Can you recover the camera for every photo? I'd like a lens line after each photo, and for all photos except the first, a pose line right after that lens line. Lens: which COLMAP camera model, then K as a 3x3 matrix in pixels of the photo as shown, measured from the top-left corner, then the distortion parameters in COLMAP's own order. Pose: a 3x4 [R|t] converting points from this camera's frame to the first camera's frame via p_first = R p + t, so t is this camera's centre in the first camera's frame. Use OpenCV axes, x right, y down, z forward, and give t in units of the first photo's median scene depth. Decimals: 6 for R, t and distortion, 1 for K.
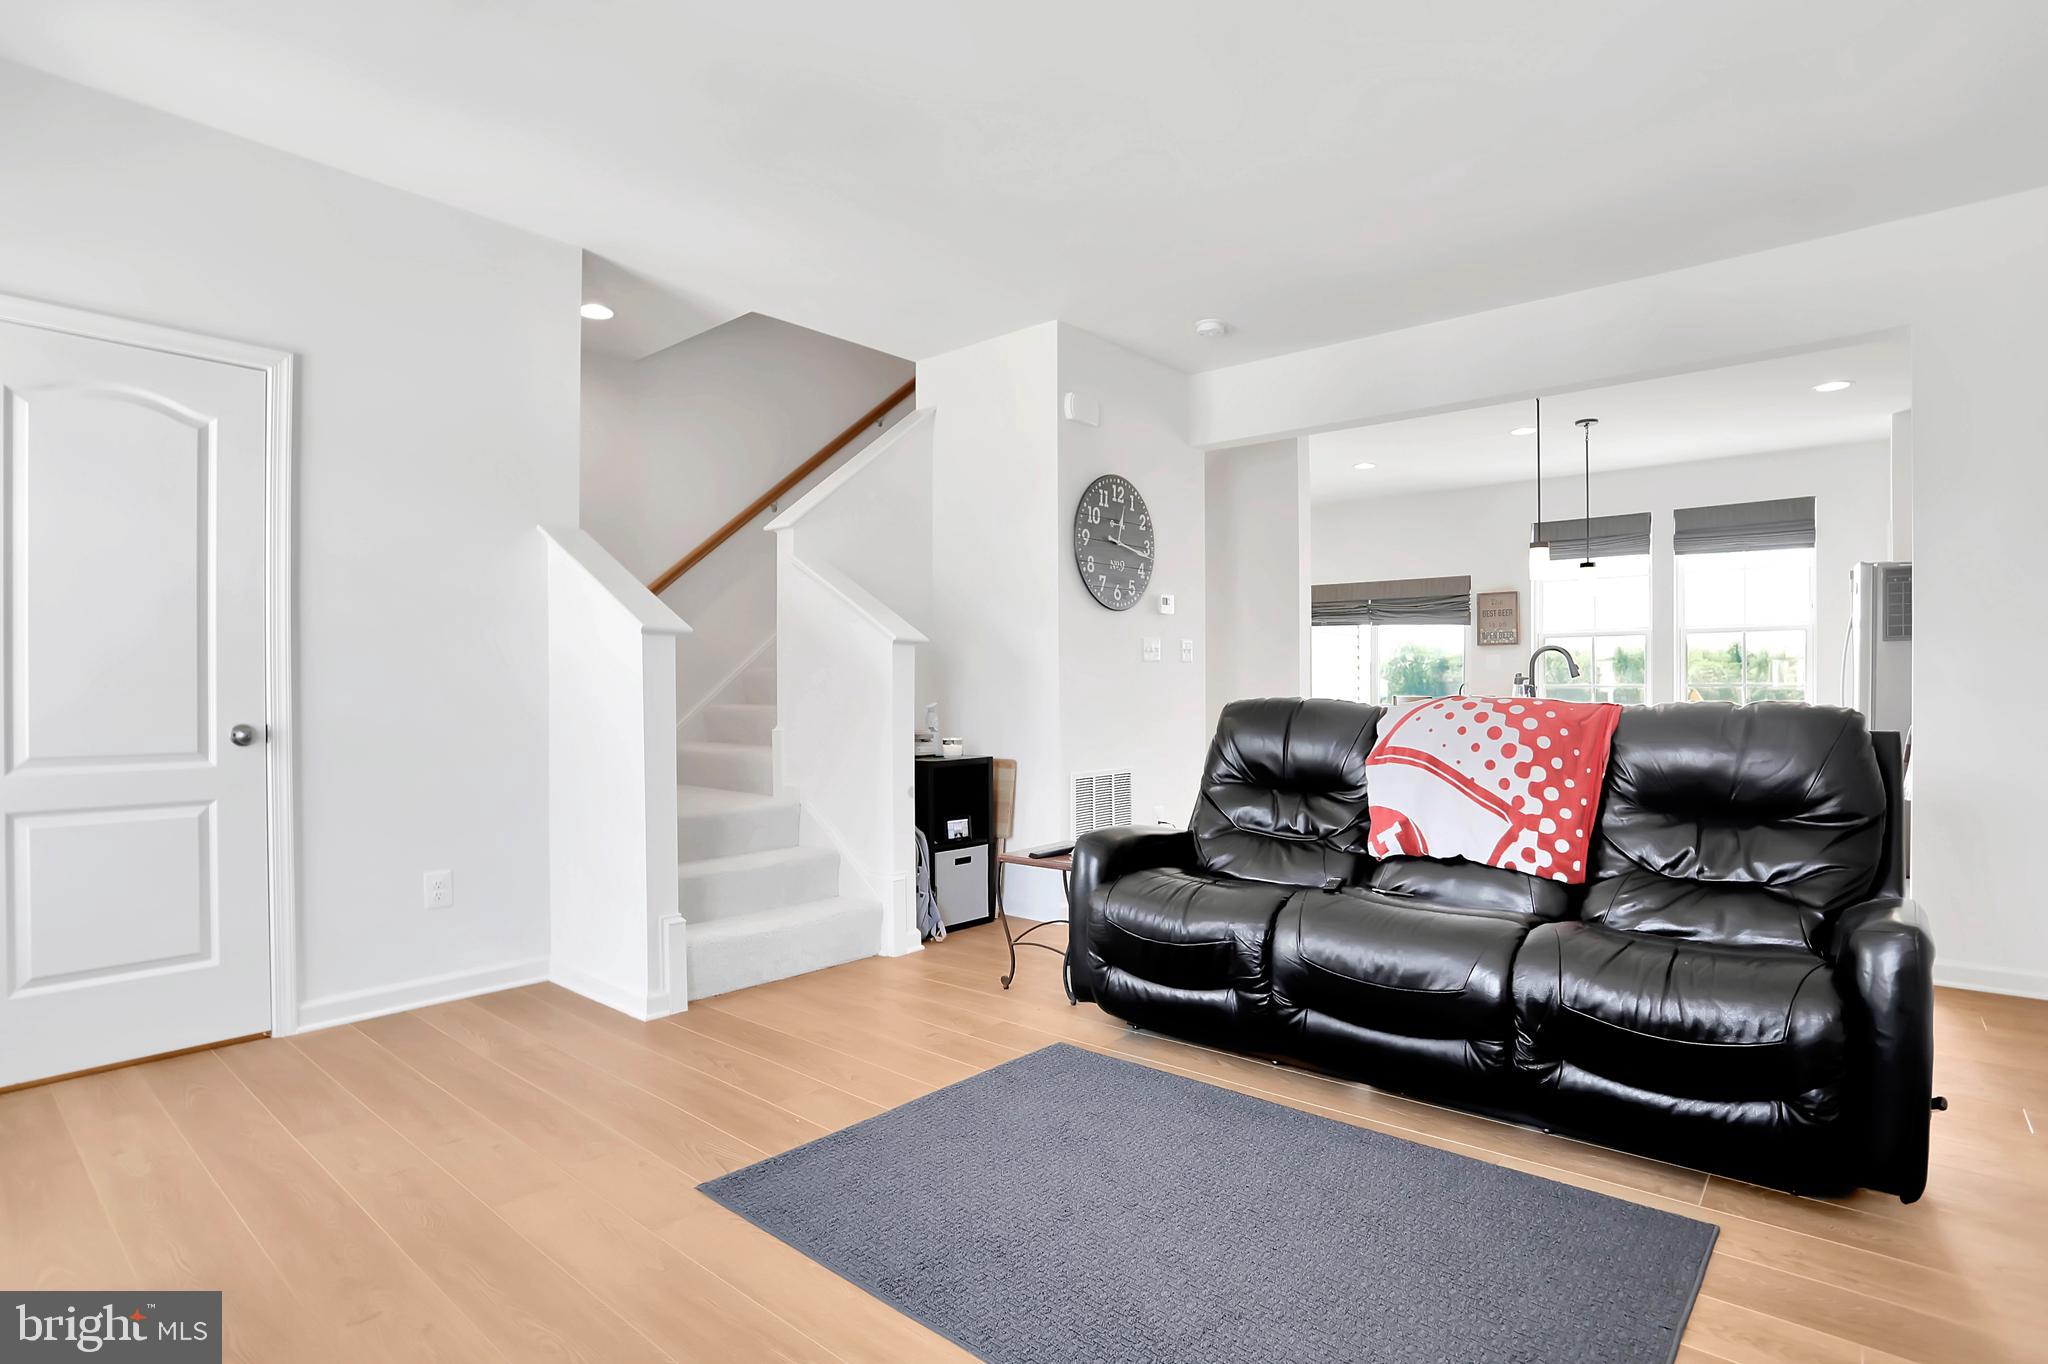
lens RADIAL K [[1029.8, 0, 998.0], [0, 1029.8, 667.3], [0, 0, 1]] dist [-0.075373, 0.031229]
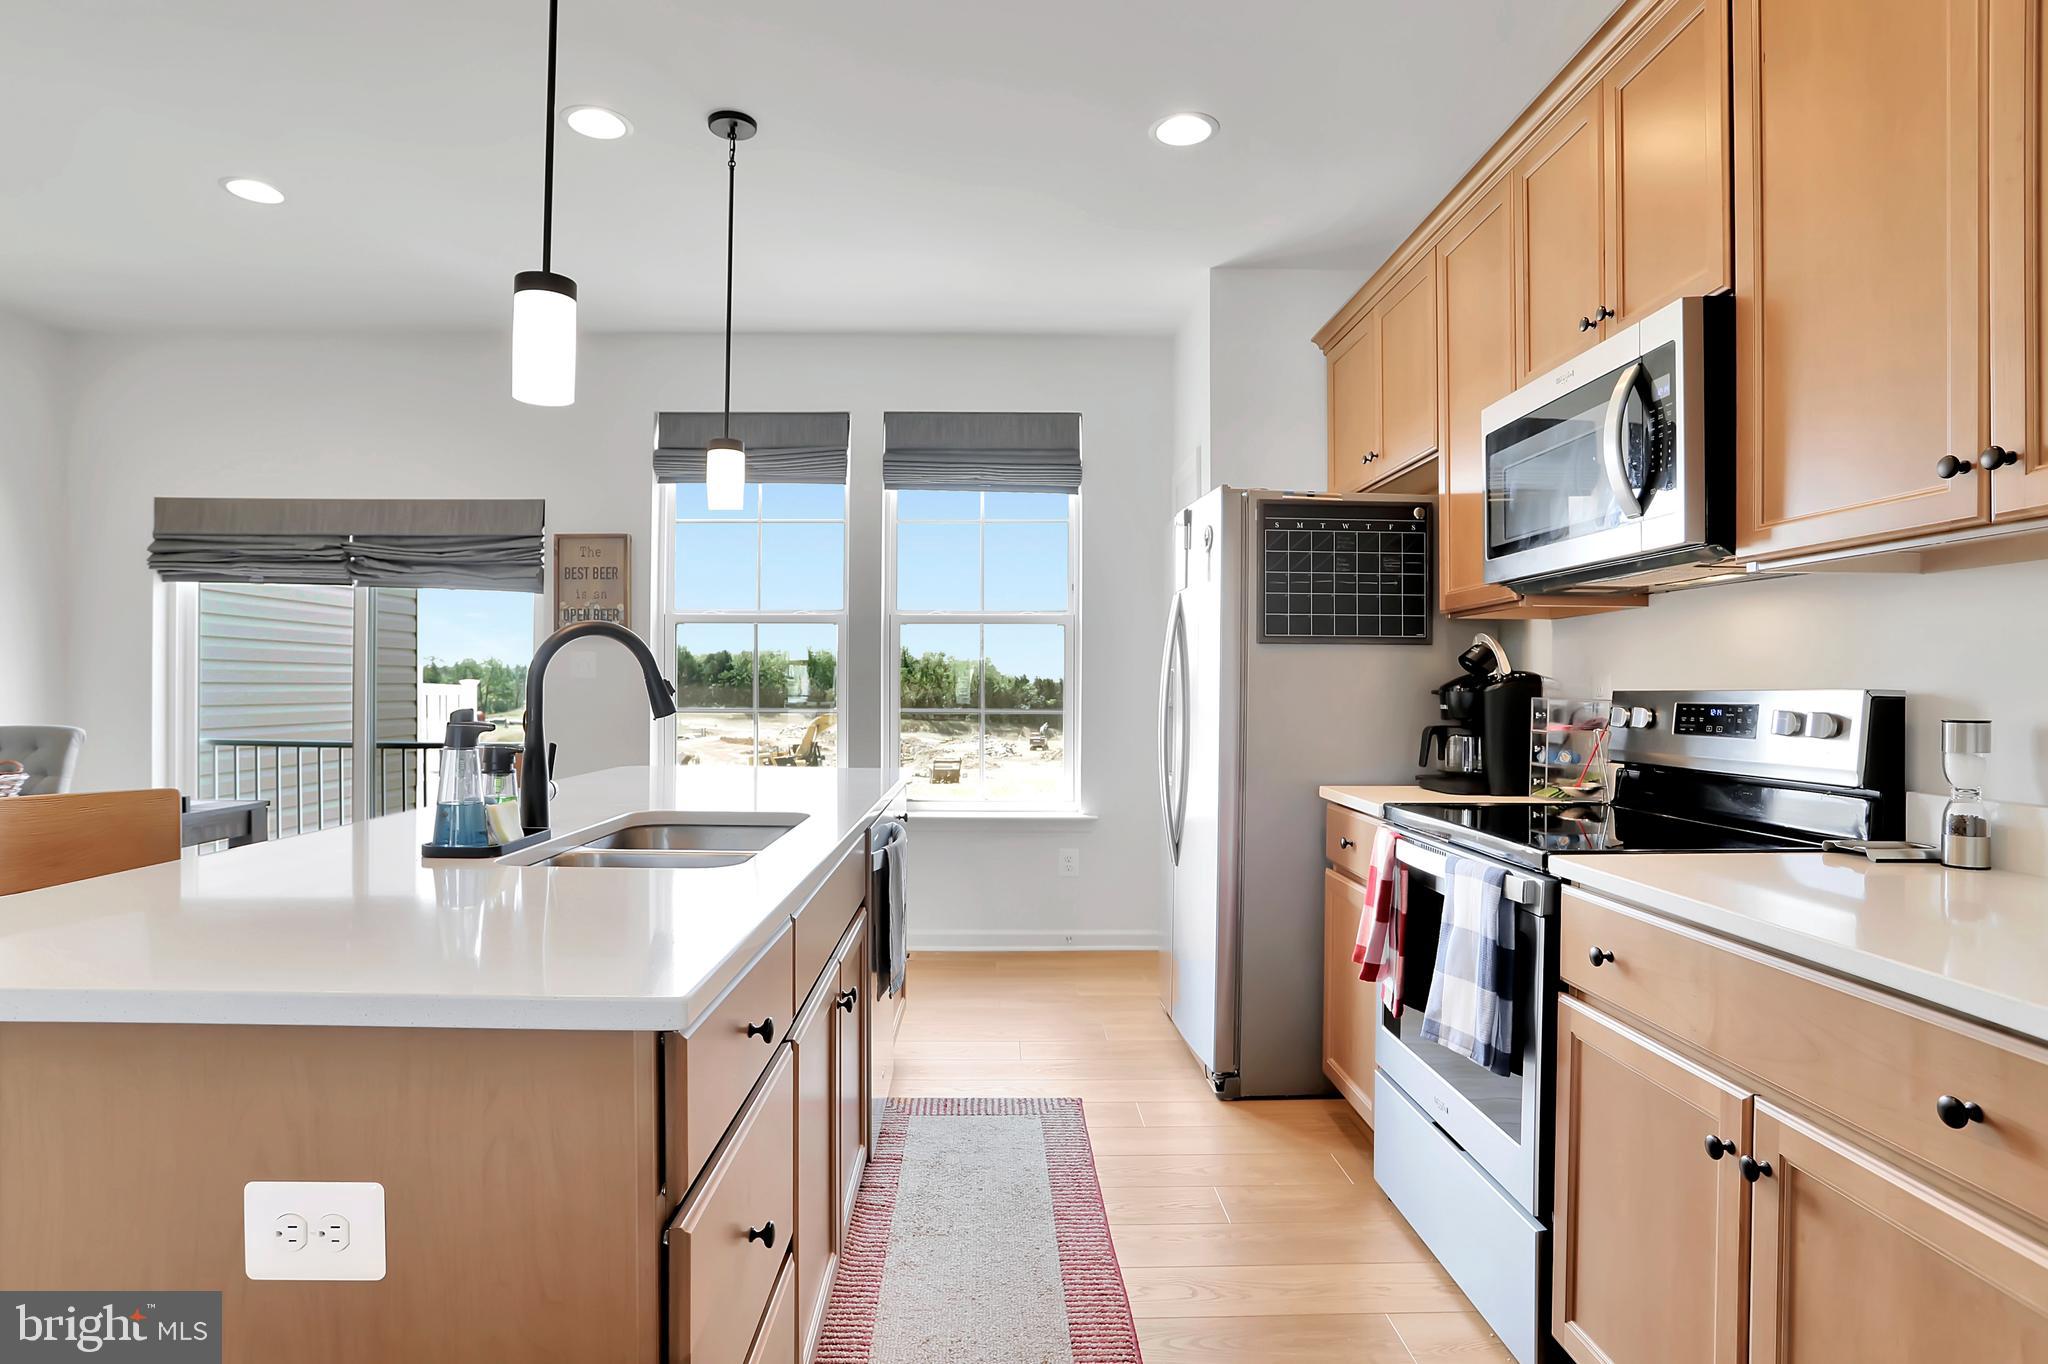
lens RADIAL K [[1064.6, 0, 1033.6], [0, 1064.6, 684.3], [0, 0, 1]] dist [-0.001730, 0.000984]
pose [[0.721775, 0.004699, 0.692112, 0.458502], [-0.016342, 0.999814, 0.010255, -0.006758], [-0.691935, -0.018712, 0.721717, 0.724040]]
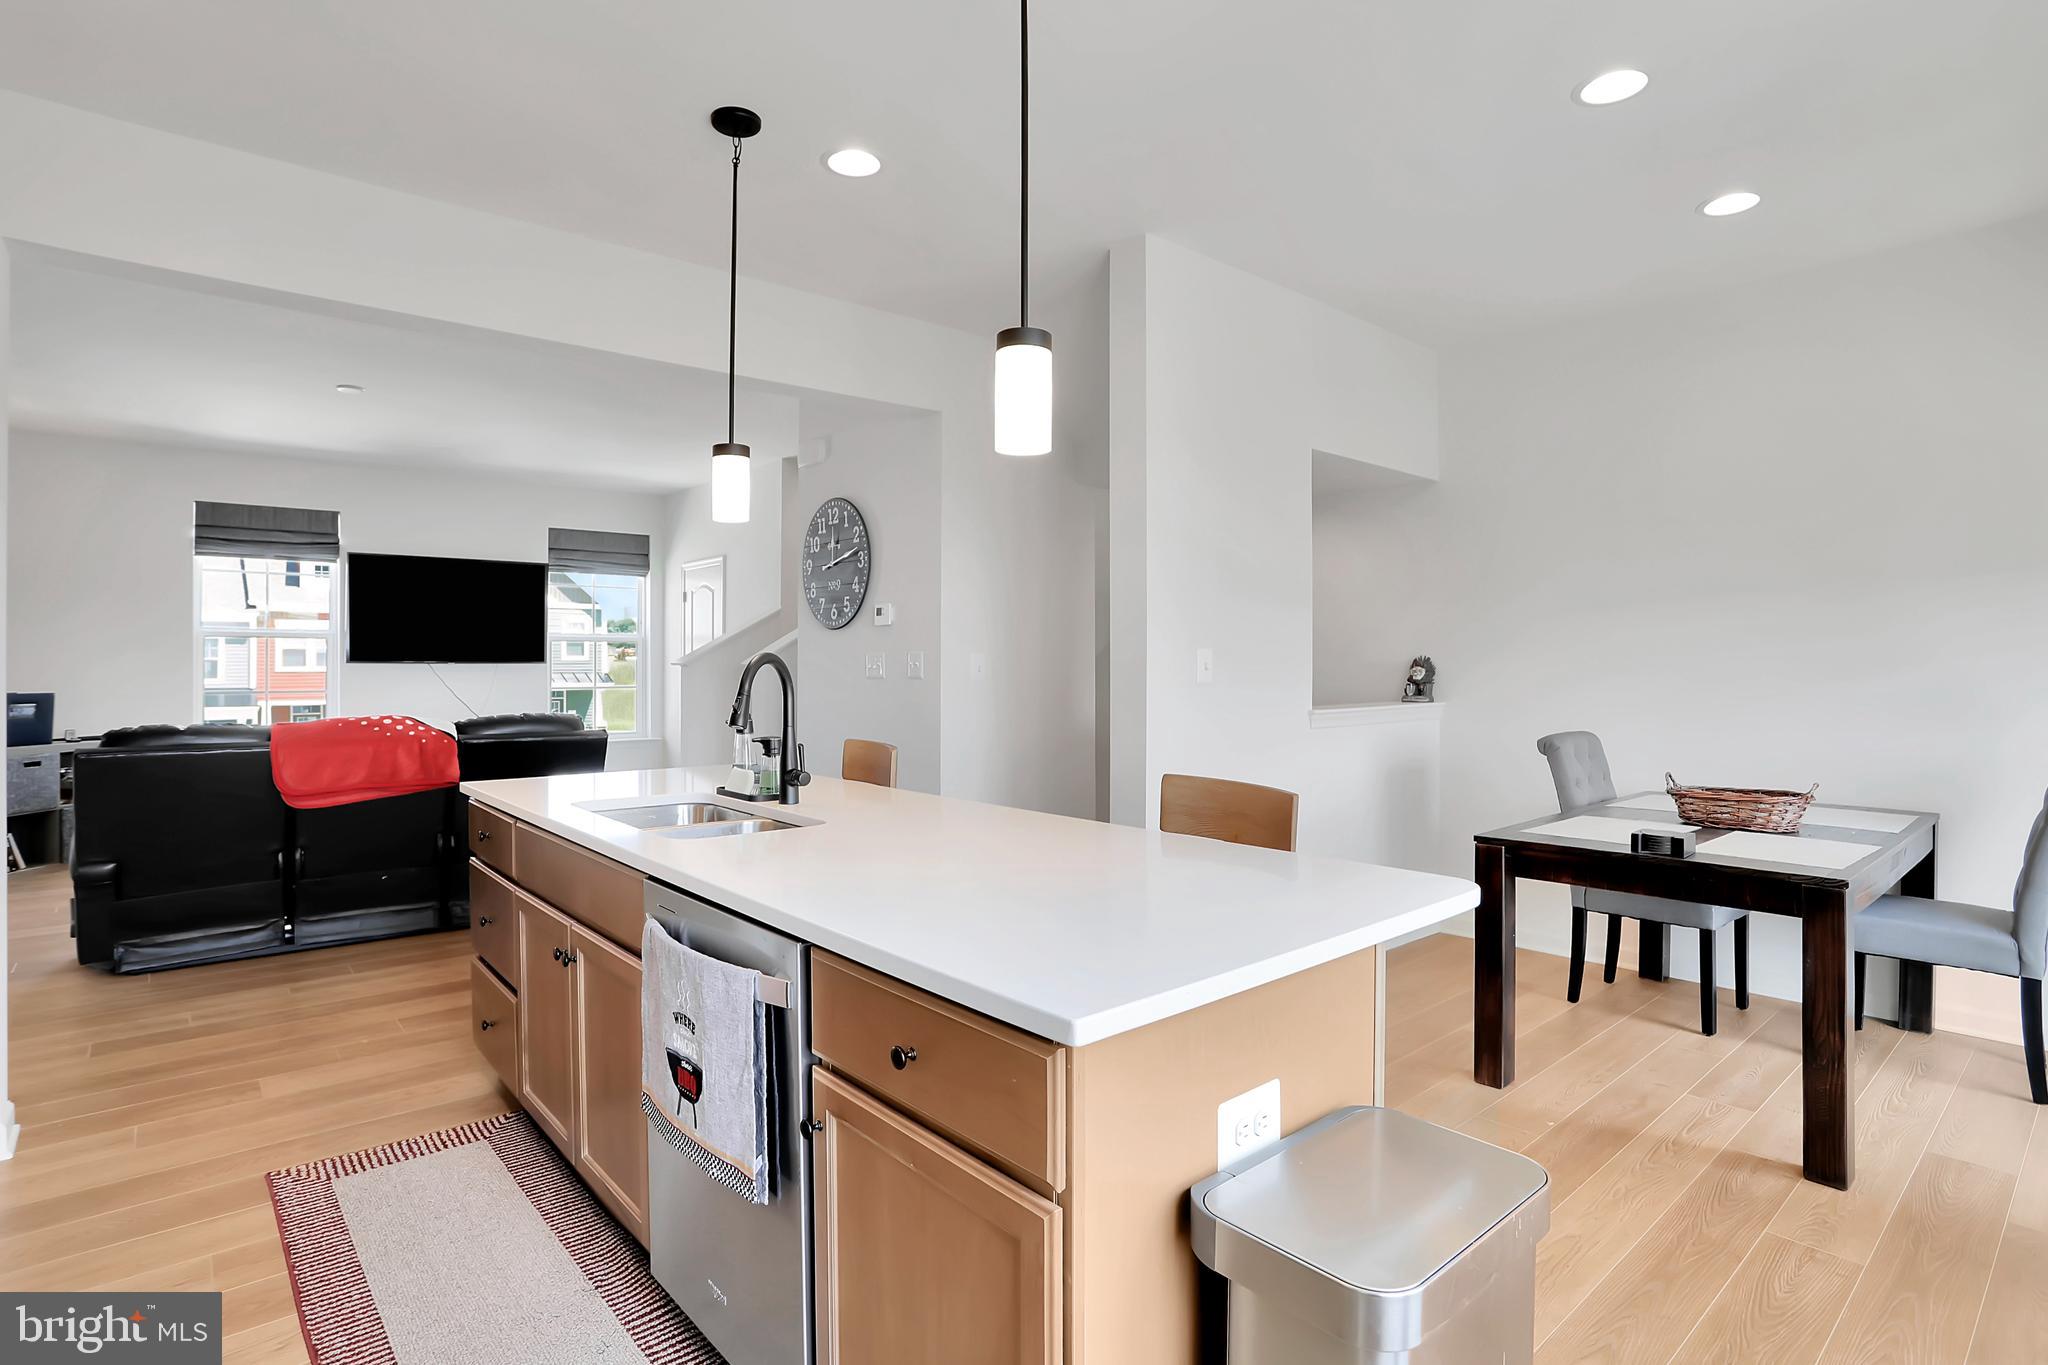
lens RADIAL K [[1029.8, 0, 998.0], [0, 1029.8, 667.8], [0, 0, 1]] dist [-0.075373, 0.031229]
pose [[-0.157478, 0.003833, -0.987515, 1.097676], [0.014750, 0.999890, 0.001529, -0.015087], [0.987412, -0.014325, -0.157518, 1.308081]]
